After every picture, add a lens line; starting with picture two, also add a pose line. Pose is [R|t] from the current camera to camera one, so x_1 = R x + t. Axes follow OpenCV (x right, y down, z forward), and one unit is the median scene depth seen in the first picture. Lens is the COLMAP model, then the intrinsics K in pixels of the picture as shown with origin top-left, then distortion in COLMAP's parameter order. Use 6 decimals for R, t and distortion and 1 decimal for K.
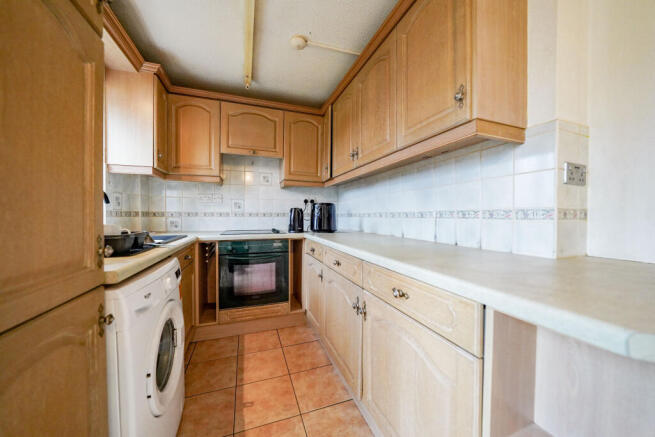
lens RADIAL K [[227.5, 0, 327.5], [0, 227.5, 218.5], [0, 0, 1]] dist [-0.018890, 0.000108]
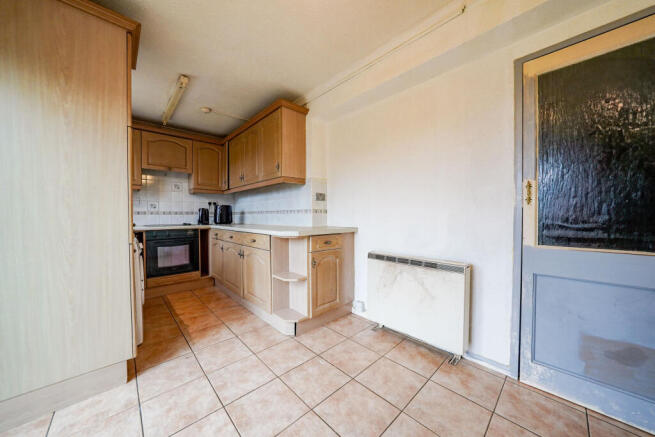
lens RADIAL K [[227.5, 0, 327.5], [0, 227.5, 218.5], [0, 0, 1]] dist [-0.018890, 0.000108]
pose [[0.919413, -0.015177, 0.393001, 0.027822], [0.014095, 0.999885, 0.005639, 0.025276], [-0.393041, 0.000355, 0.919521, -0.725538]]
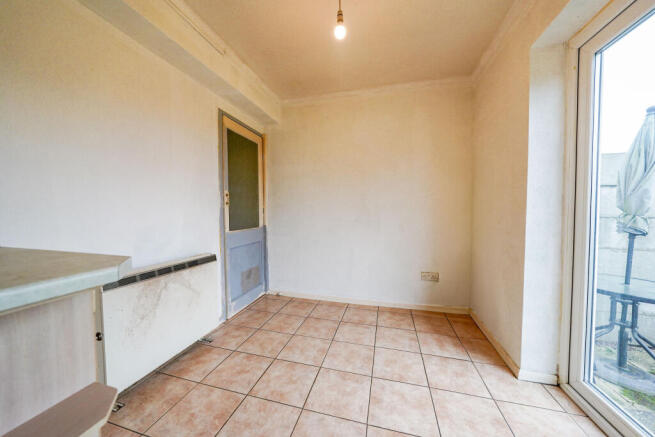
lens RADIAL K [[227.5, 0, 327.5], [0, 227.5, 218.5], [0, 0, 1]] dist [-0.018890, 0.000108]
pose [[-0.823946, -0.019426, 0.566335, -0.154487], [0.004627, 0.999148, 0.041003, 0.011673], [-0.566649, 0.036405, -0.823155, 0.222224]]
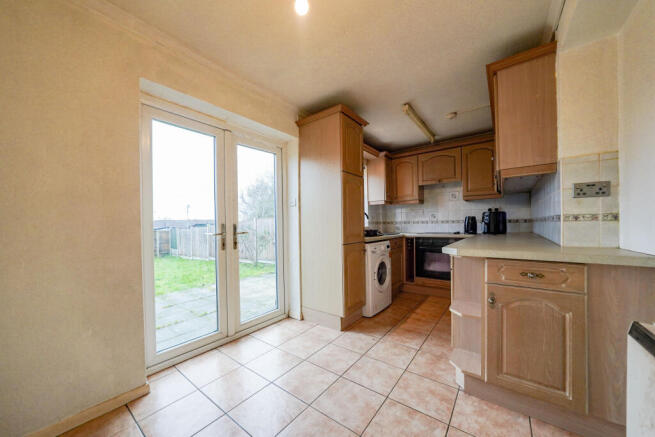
lens RADIAL K [[237.5, 0, 321.4], [0, 237.5, 224.2], [0, 0, 1]] dist [-0.000705, 0.000028]
pose [[0.536518, -0.014925, -0.843757, 0.638665], [0.006941, 0.999888, -0.013273, 0.014877], [0.843861, 0.001265, 0.536561, -0.567969]]
